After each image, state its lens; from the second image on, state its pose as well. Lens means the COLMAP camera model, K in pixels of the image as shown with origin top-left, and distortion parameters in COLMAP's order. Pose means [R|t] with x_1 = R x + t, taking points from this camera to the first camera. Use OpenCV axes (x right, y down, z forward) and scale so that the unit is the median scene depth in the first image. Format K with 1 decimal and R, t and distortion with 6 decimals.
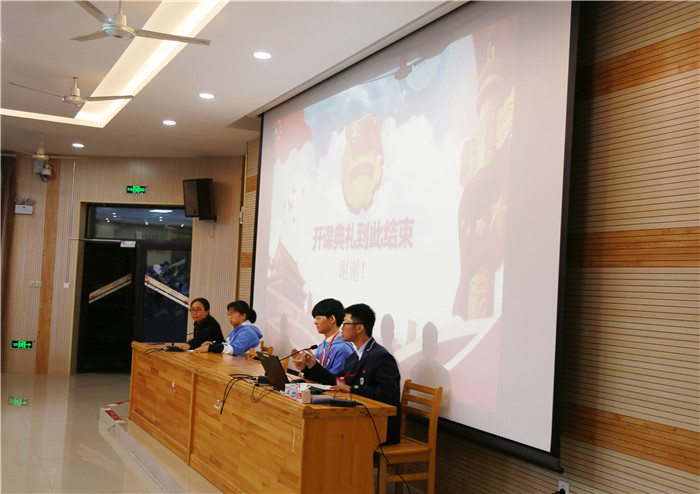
lens RADIAL K [[792.5, 0, 347.6], [0, 792.5, 259.2], [0, 0, 1]] dist [0.074620, 0.000000]
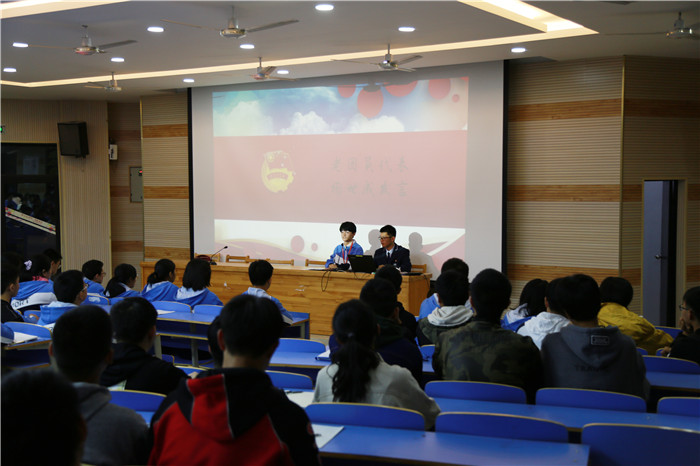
lens RADIAL K [[932.7, 0, 351.5], [0, 932.7, 231.0], [0, 0, 1]] dist [0.160487, 0.000000]
pose [[0.866575, -0.079933, 0.492604, -1.111234], [0.031948, 0.993950, 0.105082, -0.159230], [-0.498023, -0.075324, 0.863886, -0.840334]]
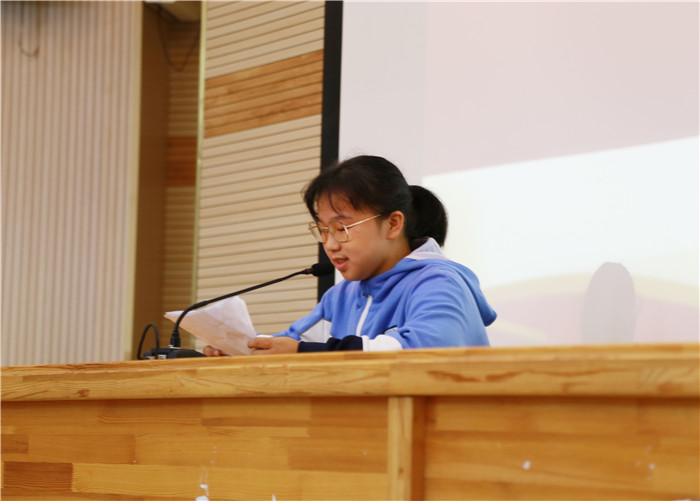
lens RADIAL K [[2403.6, 0, 348.3], [0, 2403.6, 251.2], [0, 0, 1]] dist [0.133382, 0.000000]
pose [[0.996395, -0.019646, 0.082524, -0.288824], [0.023565, 0.998627, -0.046782, 0.152991], [-0.081492, 0.048558, 0.995490, 0.496787]]
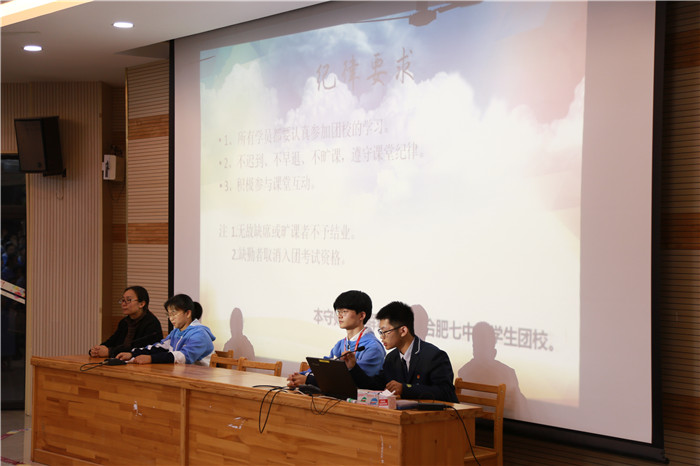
lens RADIAL K [[1304.0, 0, 347.8], [0, 1304.0, 234.7], [0, 0, 1]] dist [0.347641, 0.000000]
pose [[0.979938, -0.045203, 0.194106, -0.324555], [0.038452, 0.998522, 0.038412, -0.069423], [-0.195556, -0.030177, 0.980228, -0.403345]]
